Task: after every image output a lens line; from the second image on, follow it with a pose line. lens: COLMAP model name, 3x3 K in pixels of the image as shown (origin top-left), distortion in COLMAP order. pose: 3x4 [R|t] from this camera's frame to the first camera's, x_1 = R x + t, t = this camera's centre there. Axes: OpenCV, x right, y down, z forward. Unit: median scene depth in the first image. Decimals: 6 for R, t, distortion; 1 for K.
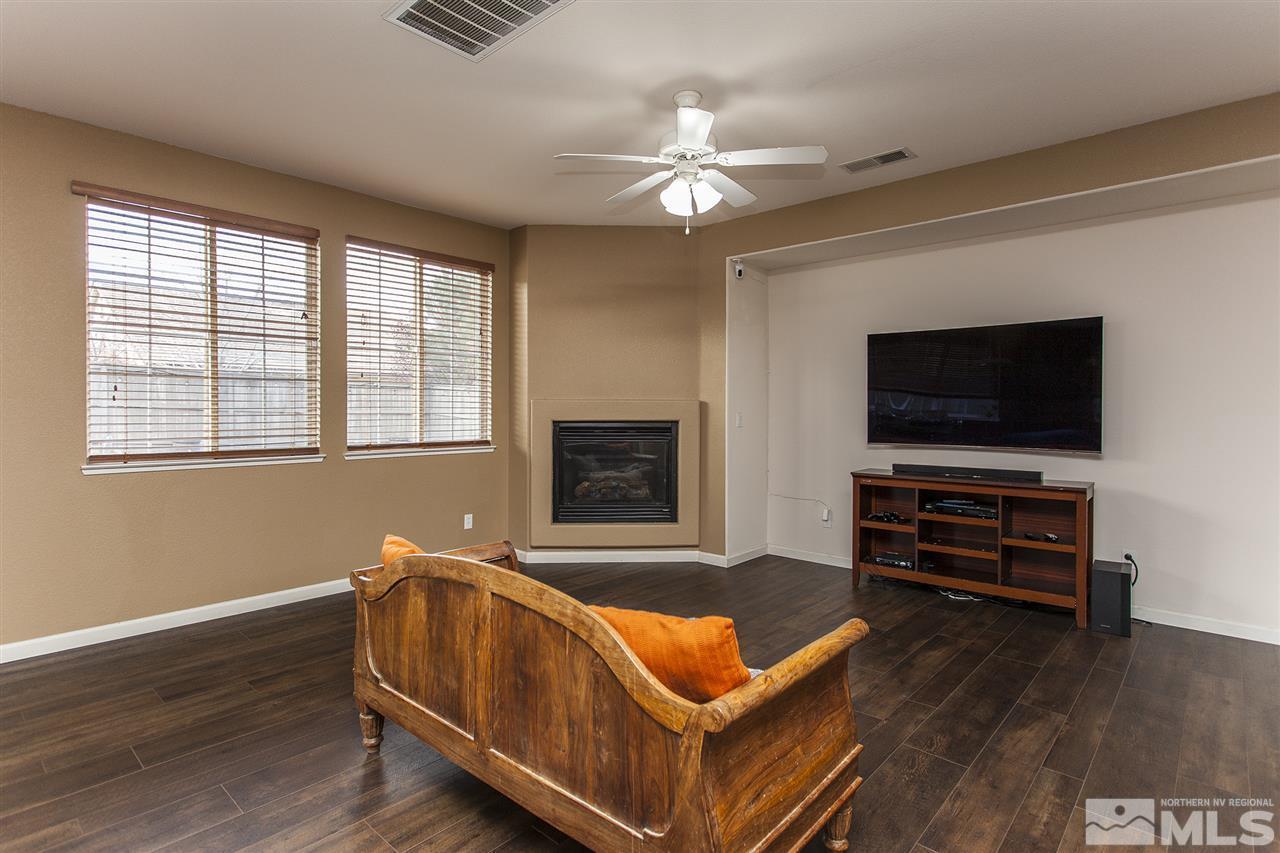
lens RADIAL K [[645.9, 0, 637.4], [0, 645.9, 423.8], [0, 0, 1]] dist [0.005154, 0.001298]
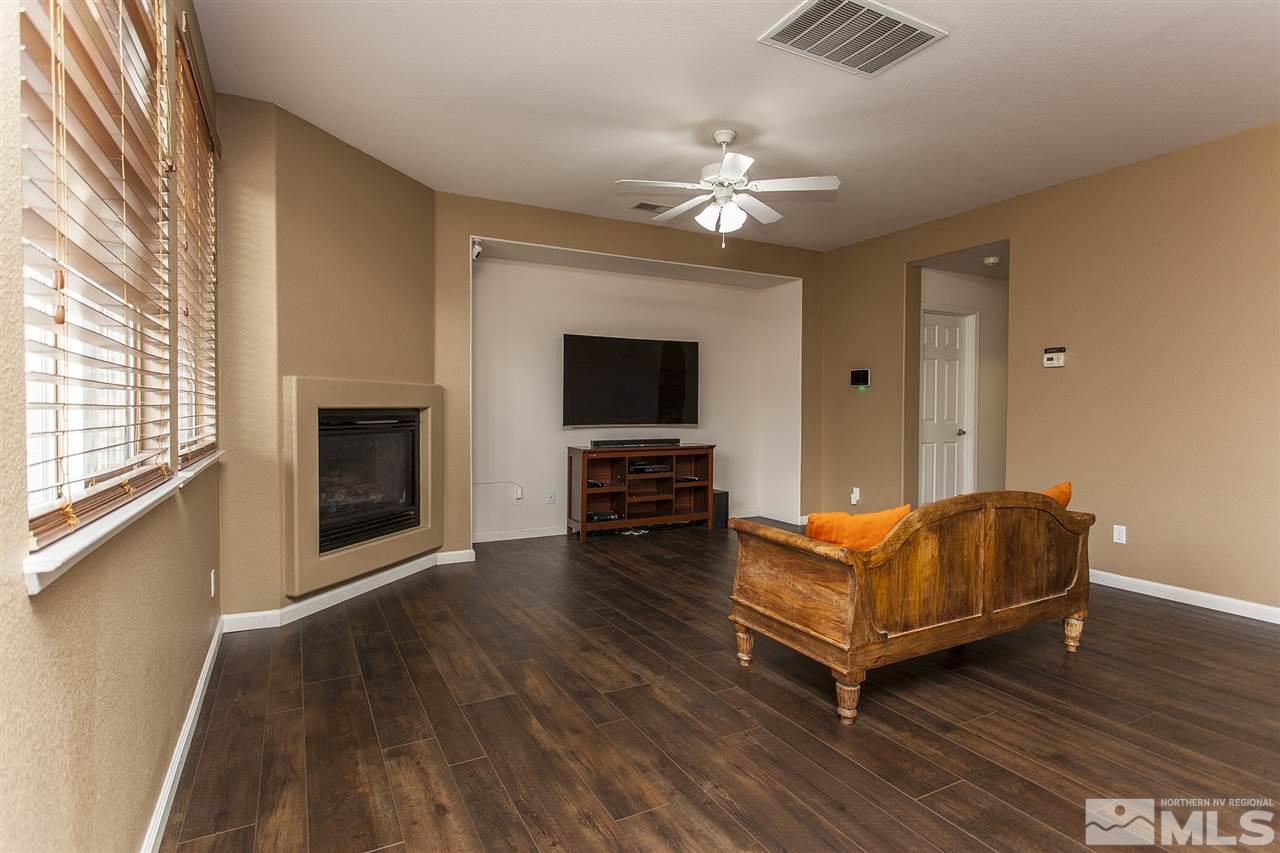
lens RADIAL K [[645.9, 0, 637.4], [0, 645.9, 423.8], [0, 0, 1]] dist [0.005154, 0.001298]
pose [[0.336451, -0.025455, 0.941357, -0.912766], [0.020417, 0.999597, 0.019732, 0.007881], [-0.941480, 0.012581, 0.336835, 0.603616]]
